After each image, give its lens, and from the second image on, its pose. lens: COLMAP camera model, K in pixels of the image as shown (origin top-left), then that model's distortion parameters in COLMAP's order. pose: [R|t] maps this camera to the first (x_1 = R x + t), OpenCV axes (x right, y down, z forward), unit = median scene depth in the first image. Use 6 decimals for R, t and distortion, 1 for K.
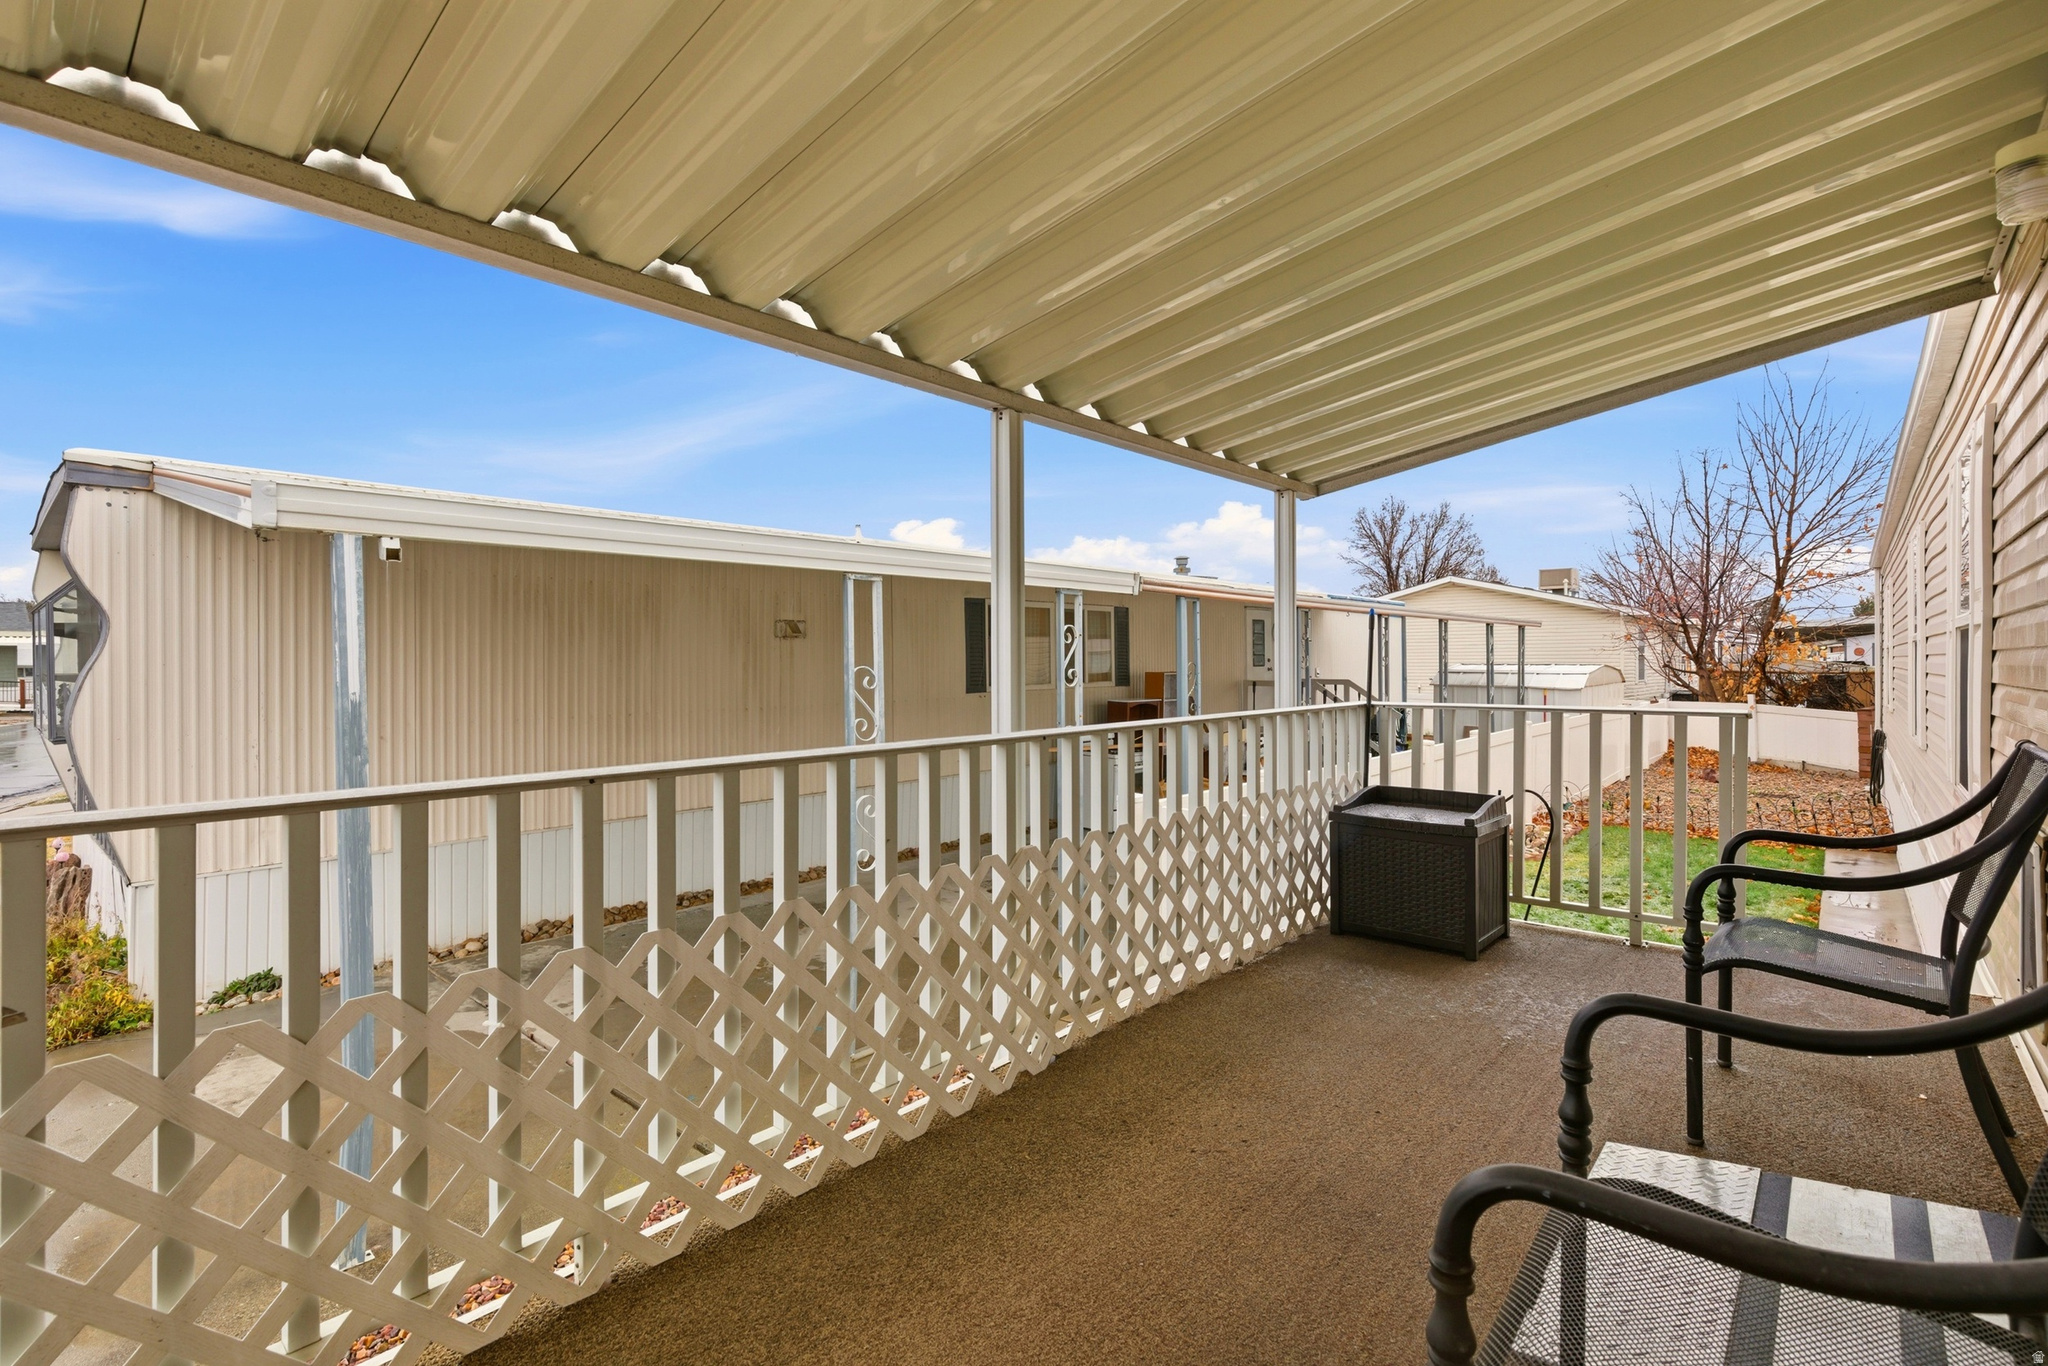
lens RADIAL K [[935.5, 0, 1047.7], [0, 935.5, 669.5], [0, 0, 1]] dist [0.000778, 0.000179]
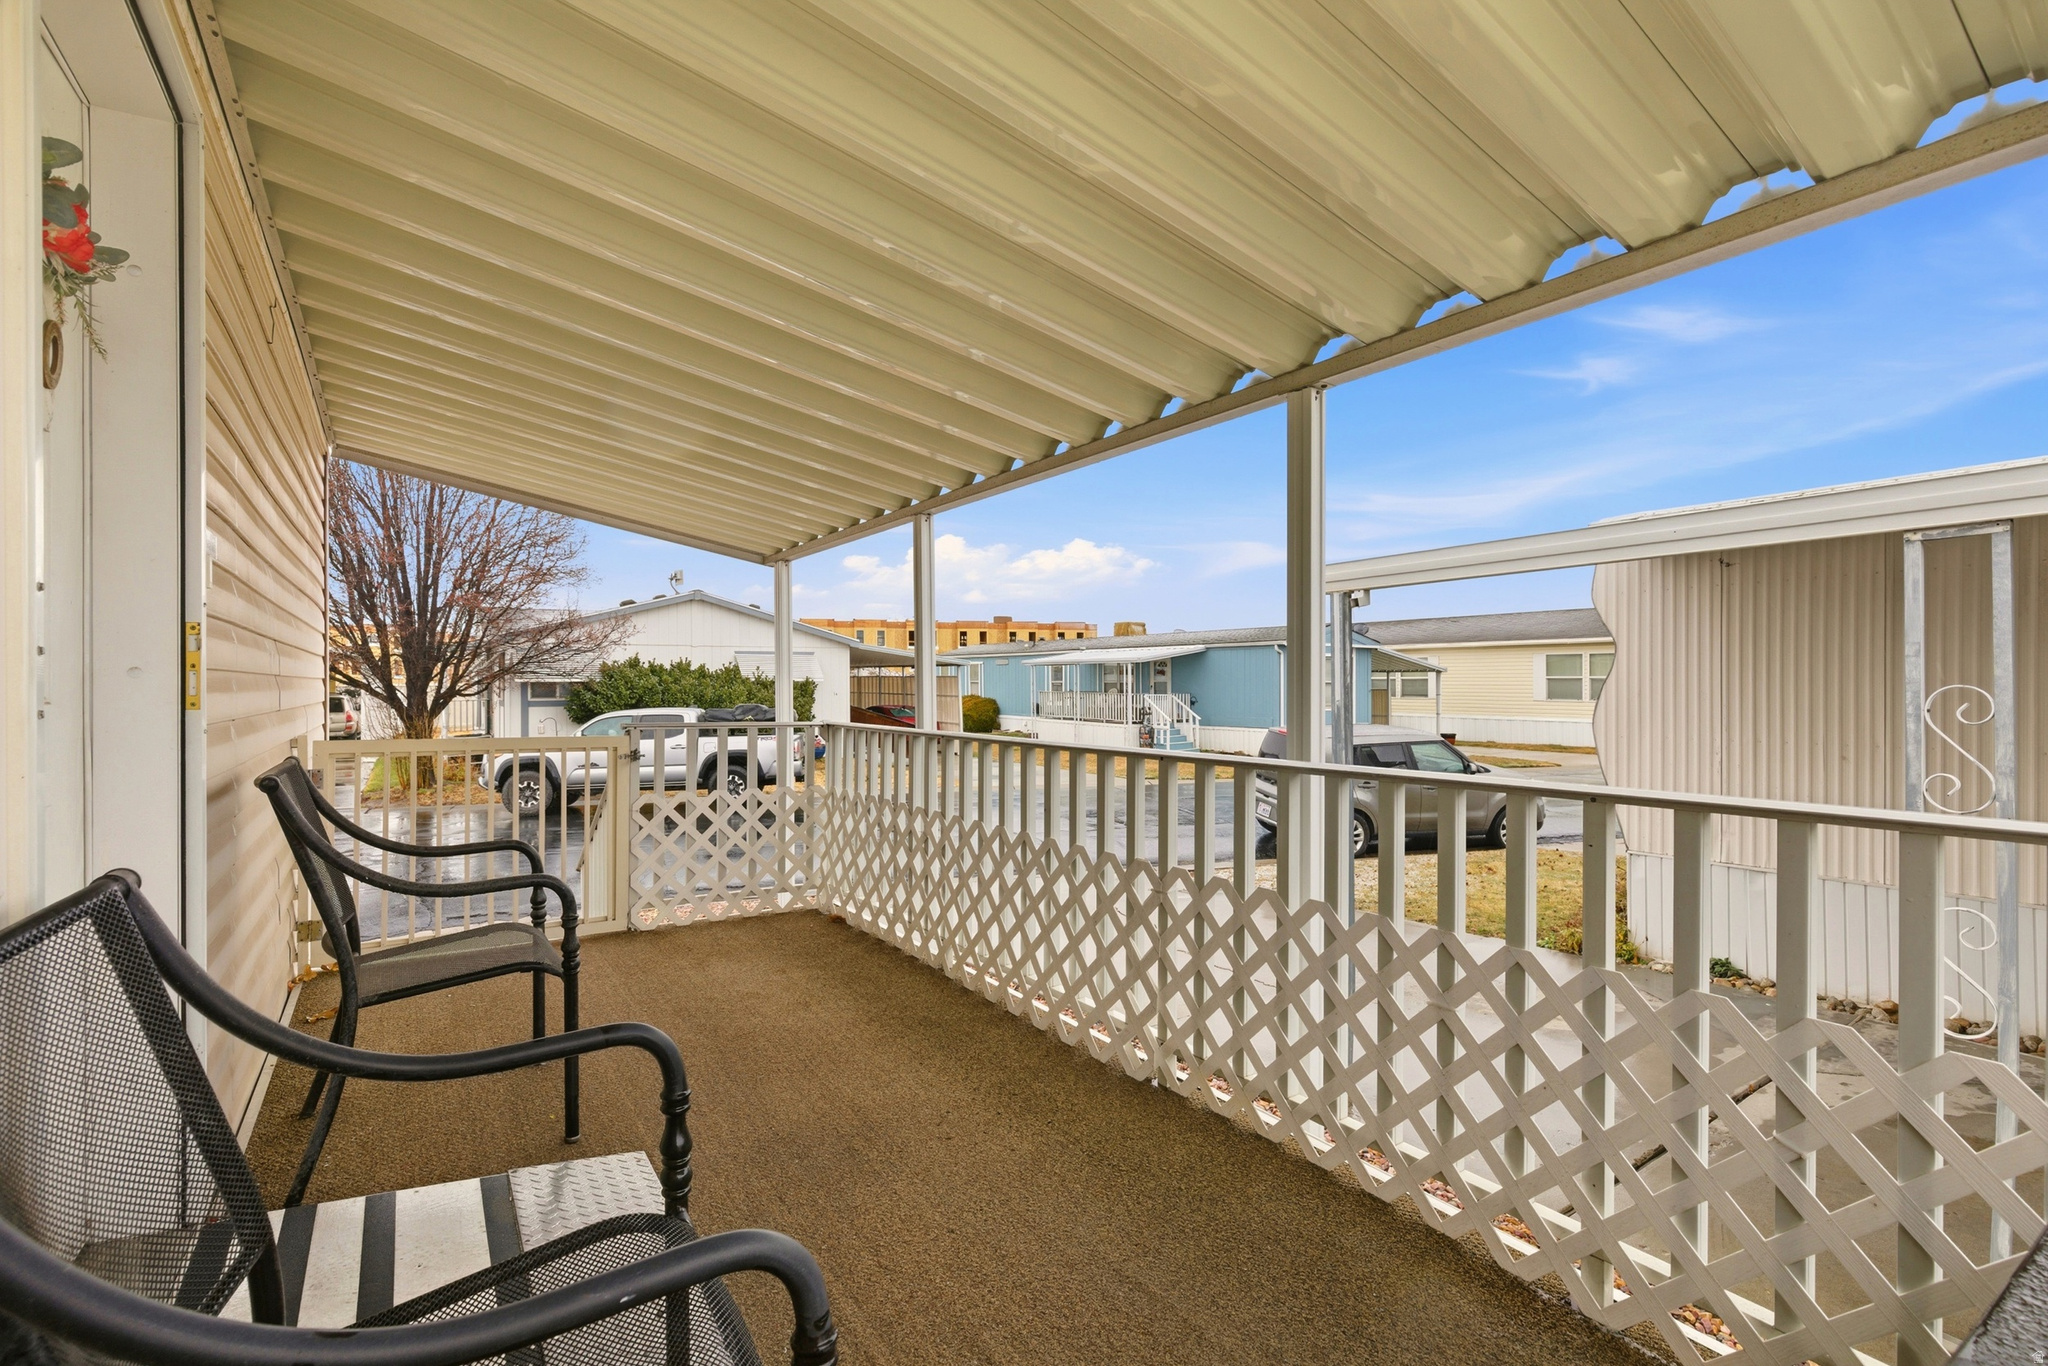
lens RADIAL K [[935.5, 0, 1047.7], [0, 935.5, 669.5], [0, 0, 1]] dist [0.000778, 0.000179]
pose [[-0.262673, -0.006840, -0.964861, 0.757129], [0.001112, 0.999972, -0.007392, -0.012366], [0.964884, -0.003015, -0.262658, 0.873867]]
